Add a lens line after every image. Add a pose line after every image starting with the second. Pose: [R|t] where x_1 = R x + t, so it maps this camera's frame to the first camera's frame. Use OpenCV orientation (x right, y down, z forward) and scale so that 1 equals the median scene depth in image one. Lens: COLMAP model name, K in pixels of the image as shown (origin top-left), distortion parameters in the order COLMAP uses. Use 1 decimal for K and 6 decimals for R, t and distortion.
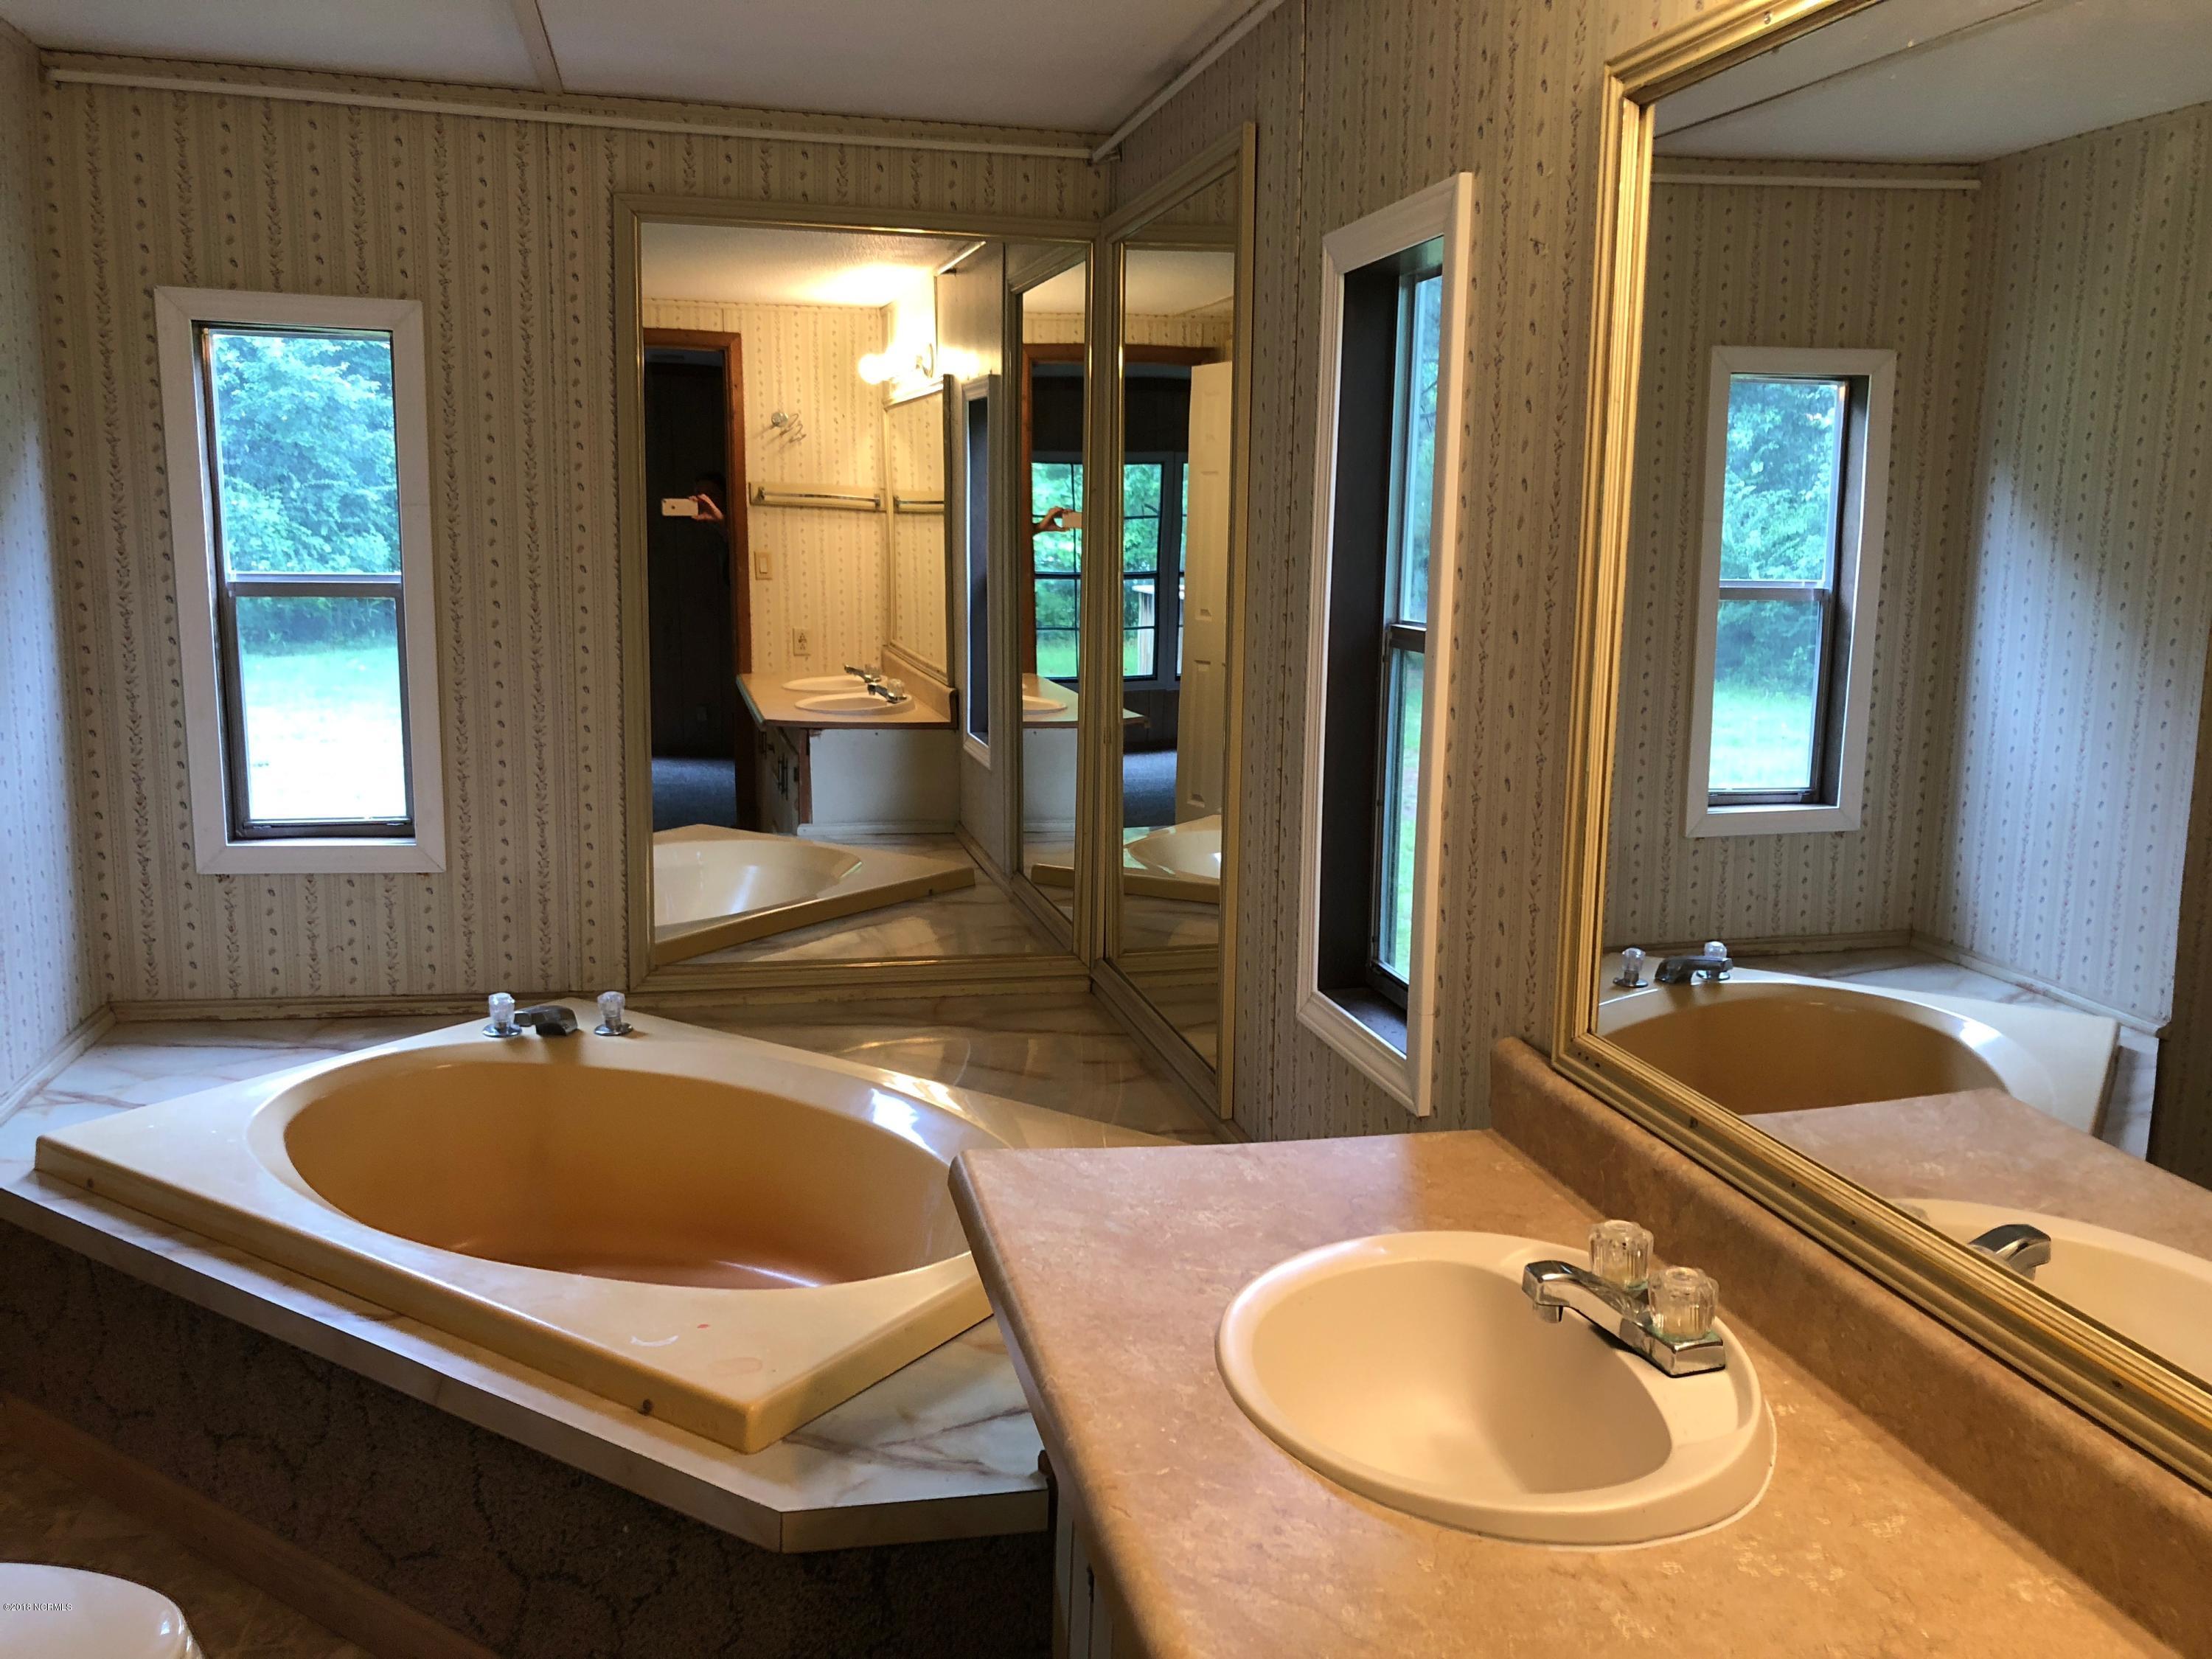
lens RADIAL K [[1818.2, 0, 1106.0], [0, 1818.2, 829.5], [0, 0, 1]] dist [-0.003673, -0.001264]
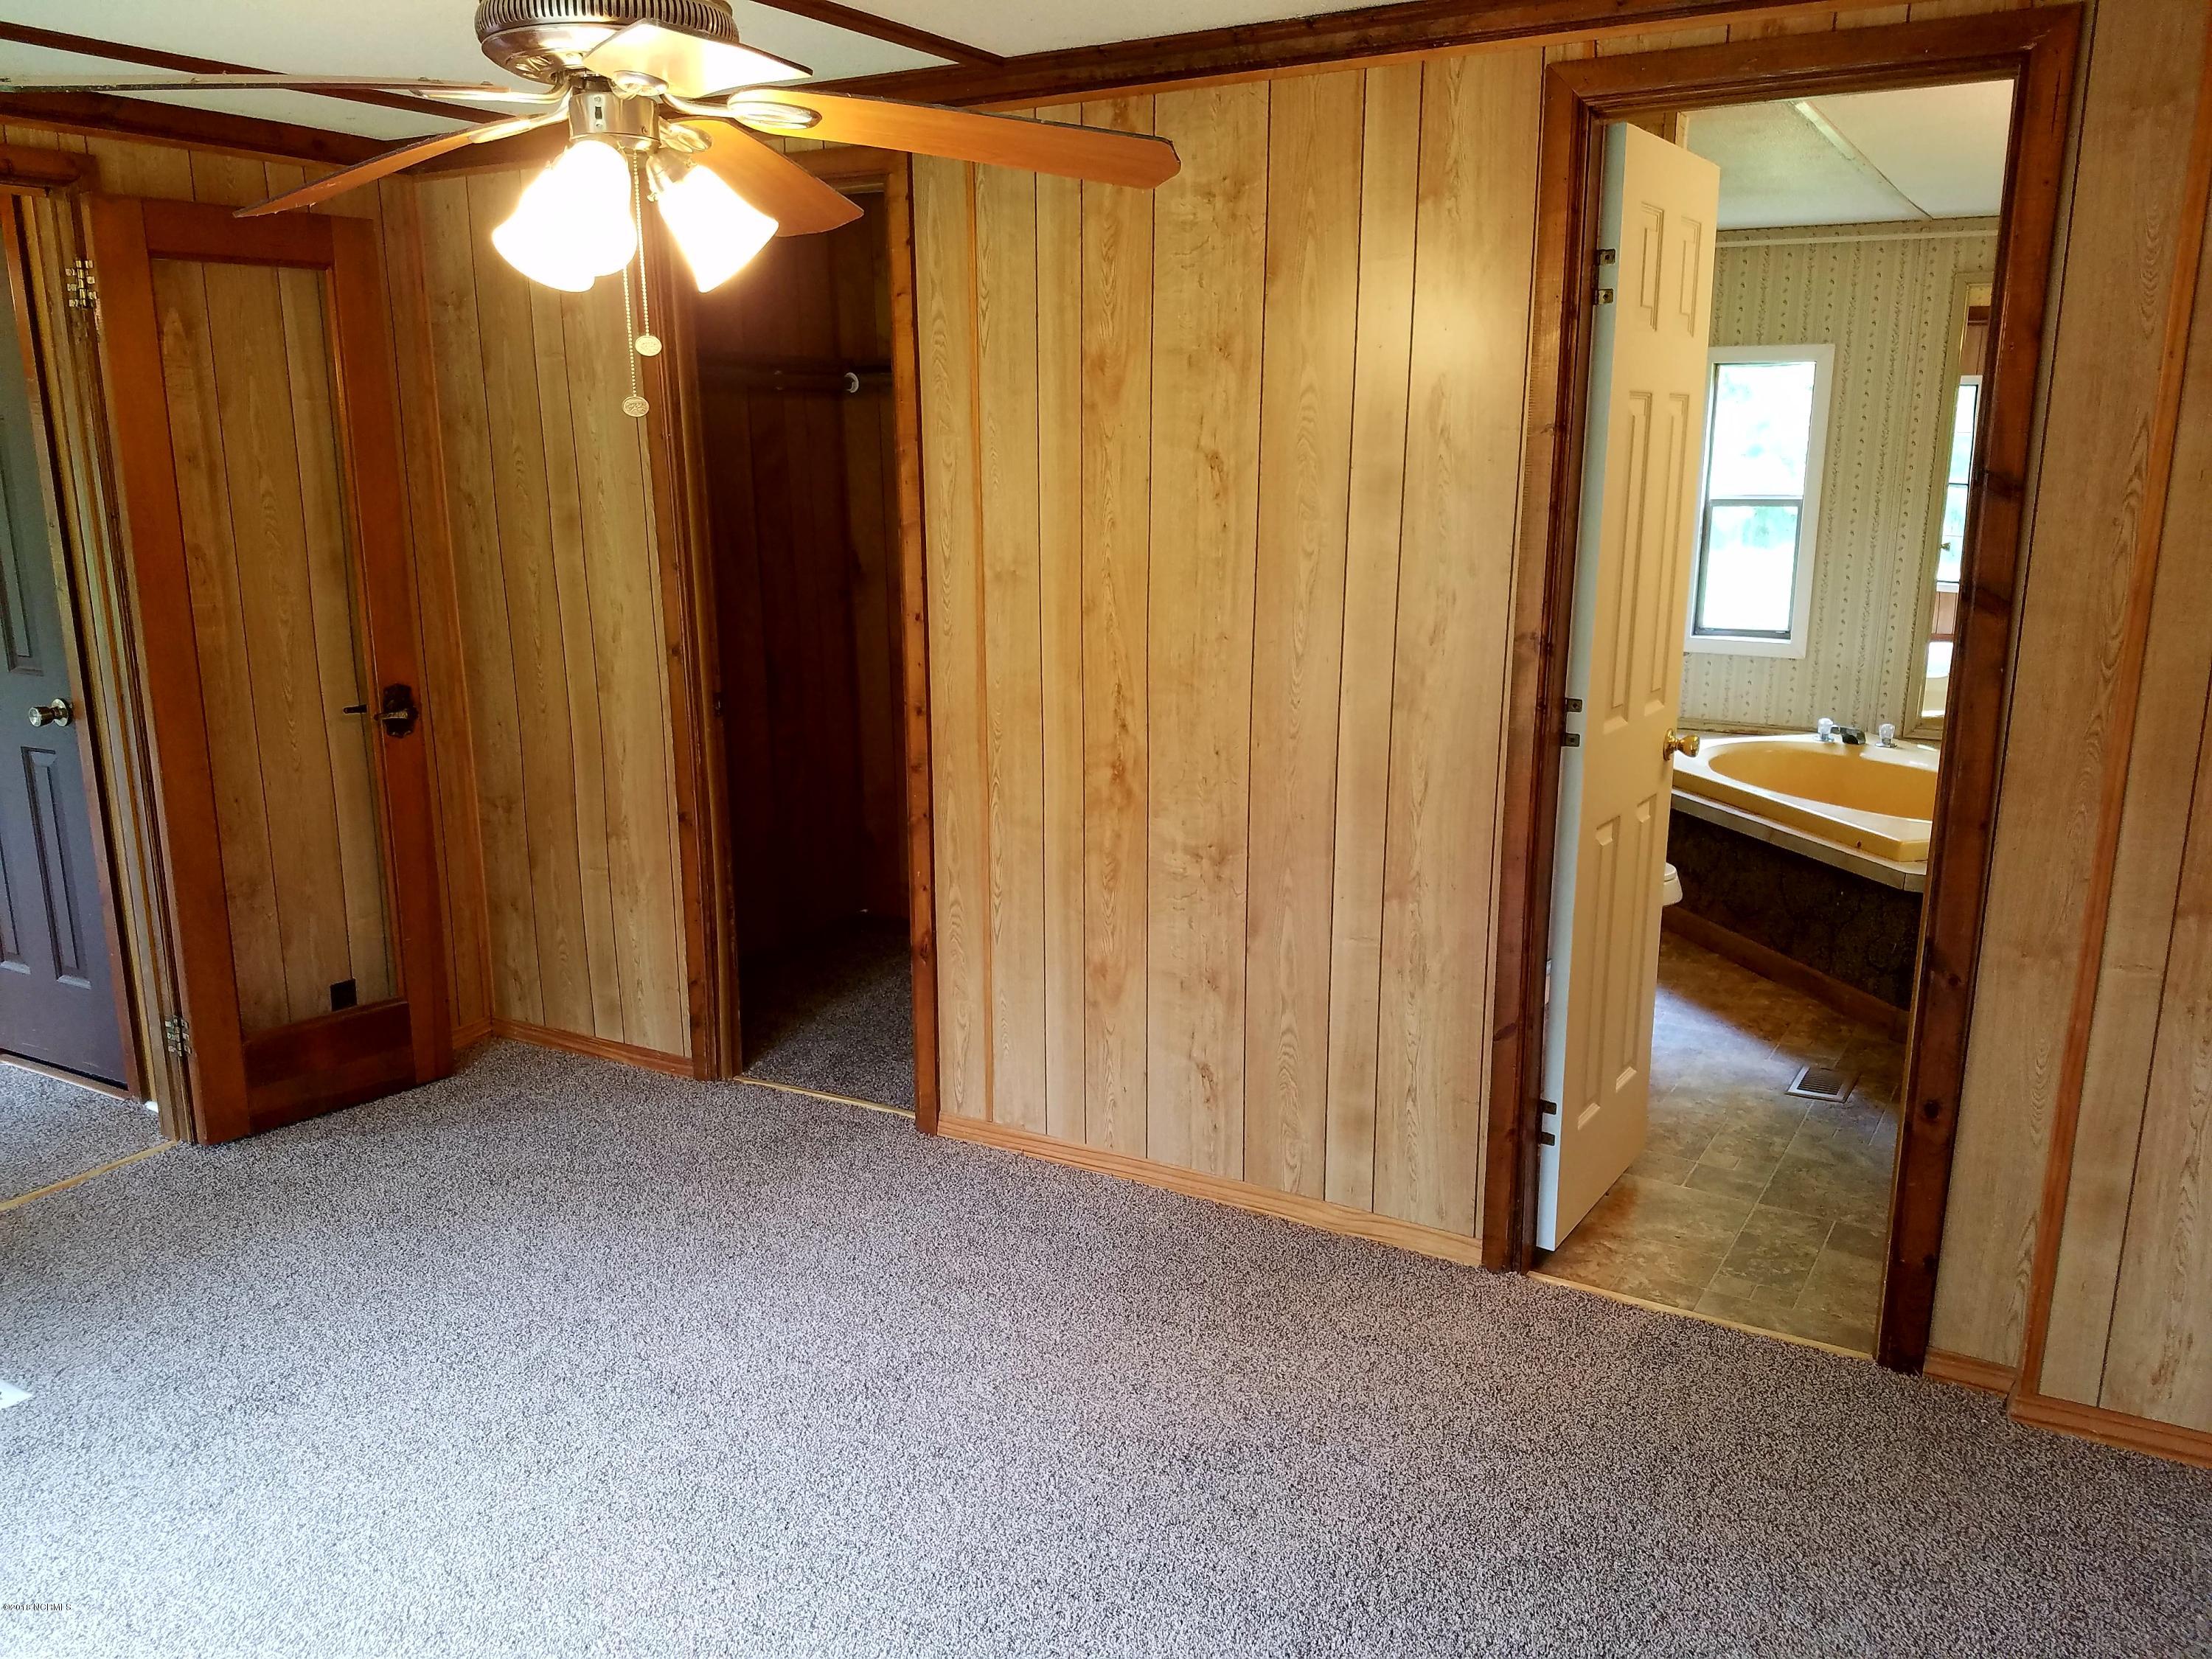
lens RADIAL K [[1613.5, 0, 1106.0], [0, 1613.5, 829.5], [0, 0, 1]] dist [0.002942, -0.001267]
pose [[0.721075, 0.139872, -0.678591, 0.272031], [-0.098443, 0.990157, 0.099486, 0.108756], [0.685827, -0.004934, 0.727748, -0.706127]]
